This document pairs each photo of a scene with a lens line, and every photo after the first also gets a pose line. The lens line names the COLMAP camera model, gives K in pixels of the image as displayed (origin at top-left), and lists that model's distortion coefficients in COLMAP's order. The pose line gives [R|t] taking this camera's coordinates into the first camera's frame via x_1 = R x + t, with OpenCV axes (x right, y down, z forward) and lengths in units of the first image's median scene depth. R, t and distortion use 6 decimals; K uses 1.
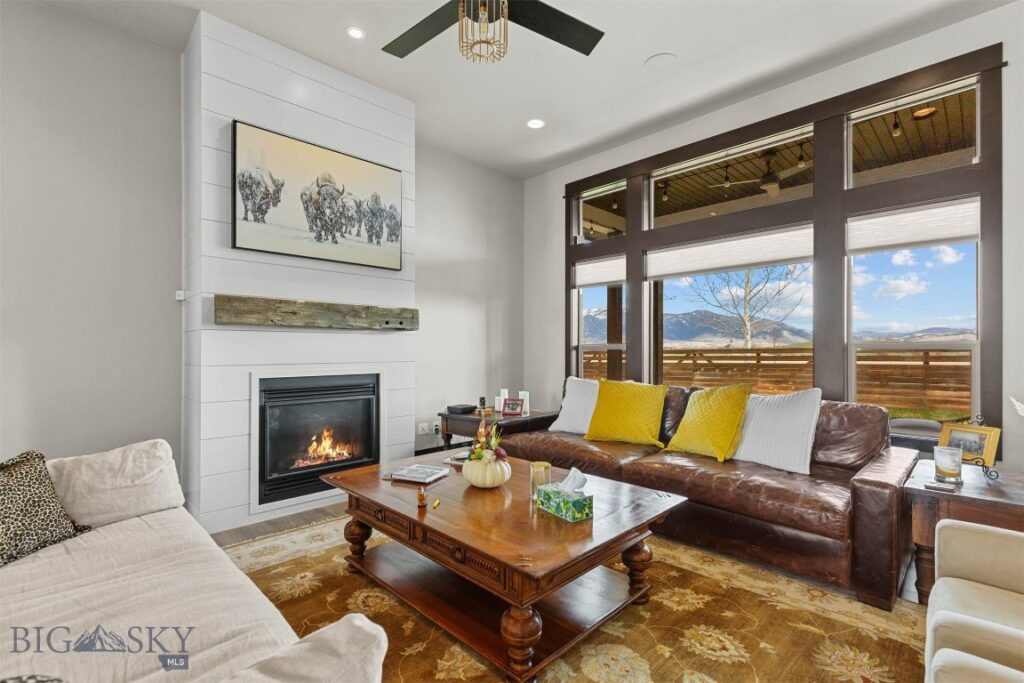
lens RADIAL K [[460.5, 0, 509.5], [0, 460.5, 348.6], [0, 0, 1]] dist [0.006634, -0.001871]
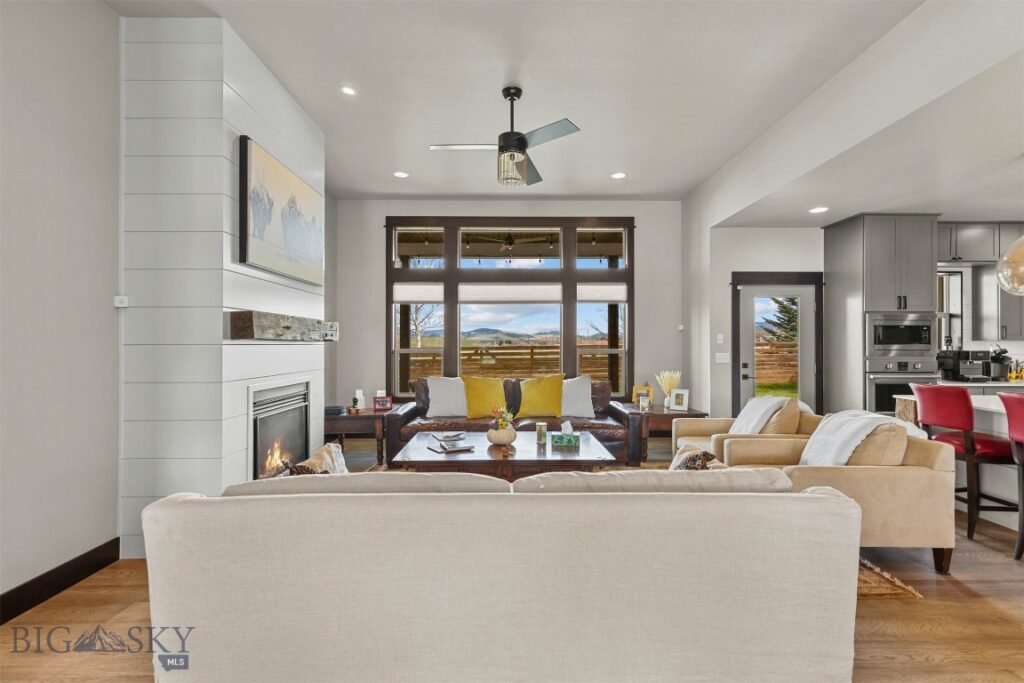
lens RADIAL K [[460.5, 0, 513.4], [0, 460.5, 337.1], [0, 0, 1]] dist [0.006634, -0.001871]
pose [[0.681645, 0.007683, 0.731642, -0.790963], [0.003517, 0.999899, -0.013776, -0.038610], [-0.731674, 0.011963, 0.681550, -0.077845]]
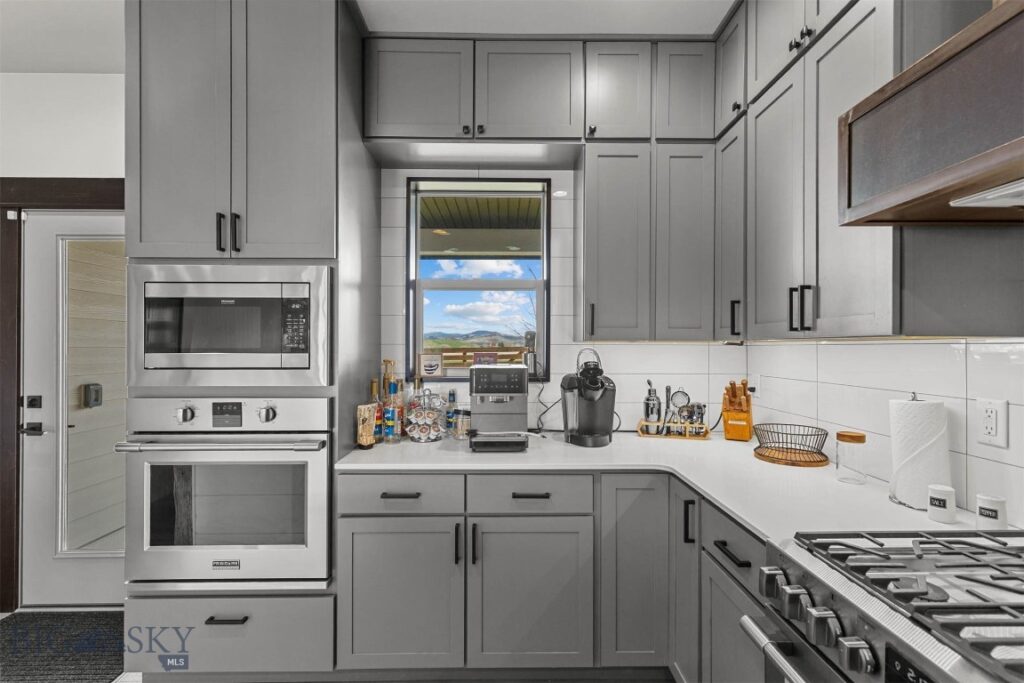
lens RADIAL K [[460.5, 0, 511.1], [0, 460.5, 344.2], [0, 0, 1]] dist [0.006634, -0.001871]
pose [[0.681787, -0.000108, 0.731551, 0.872685], [0.003748, 0.999987, -0.003345, -0.037613], [-0.731541, 0.005023, 0.681778, -0.534873]]
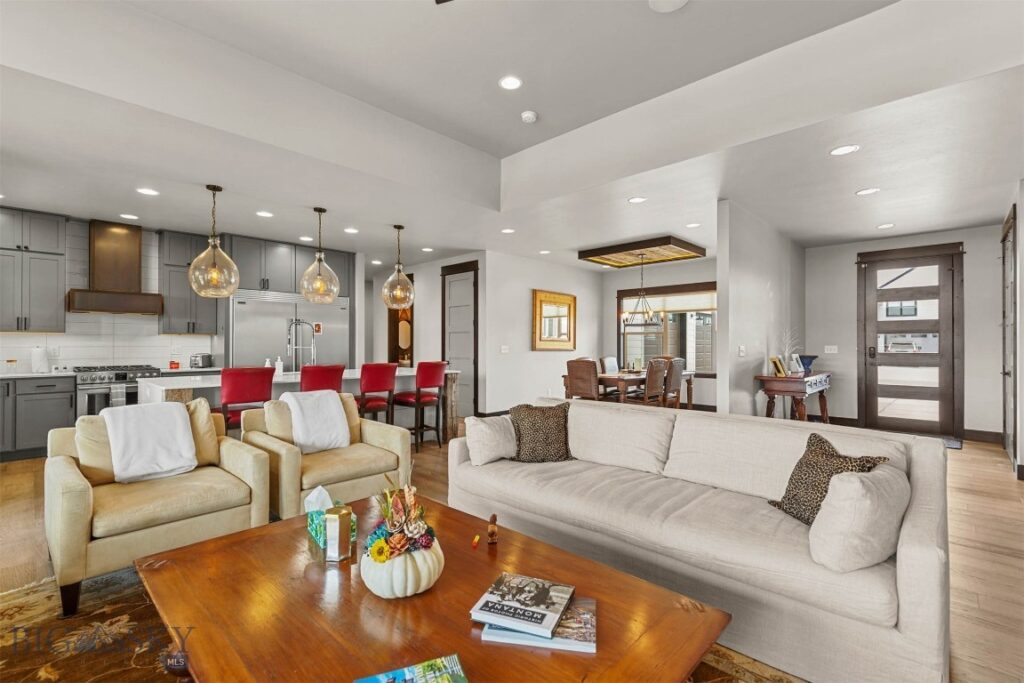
lens RADIAL K [[460.5, 0, 513.4], [0, 460.5, 339.1], [0, 0, 1]] dist [0.006634, -0.001871]
pose [[-0.999023, -0.002082, -0.044137, -0.104137], [-0.002083, 0.999998, -0.000031, -0.026422], [0.044137, 0.000061, -0.999025, 1.033698]]
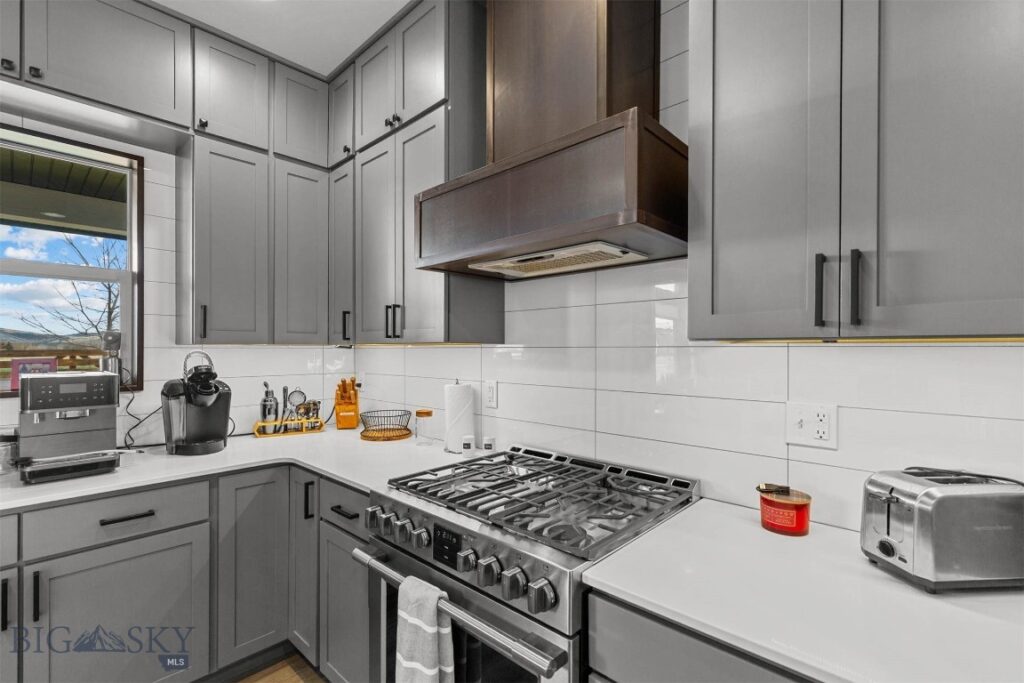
lens RADIAL K [[460.5, 0, 510.7], [0, 460.5, 349.1], [0, 0, 1]] dist [0.006634, -0.001871]
pose [[-0.053667, -0.005693, 0.998543, 0.790768], [0.002703, 0.999979, 0.005847, -0.039318], [-0.998555, 0.003013, -0.053650, -0.554090]]
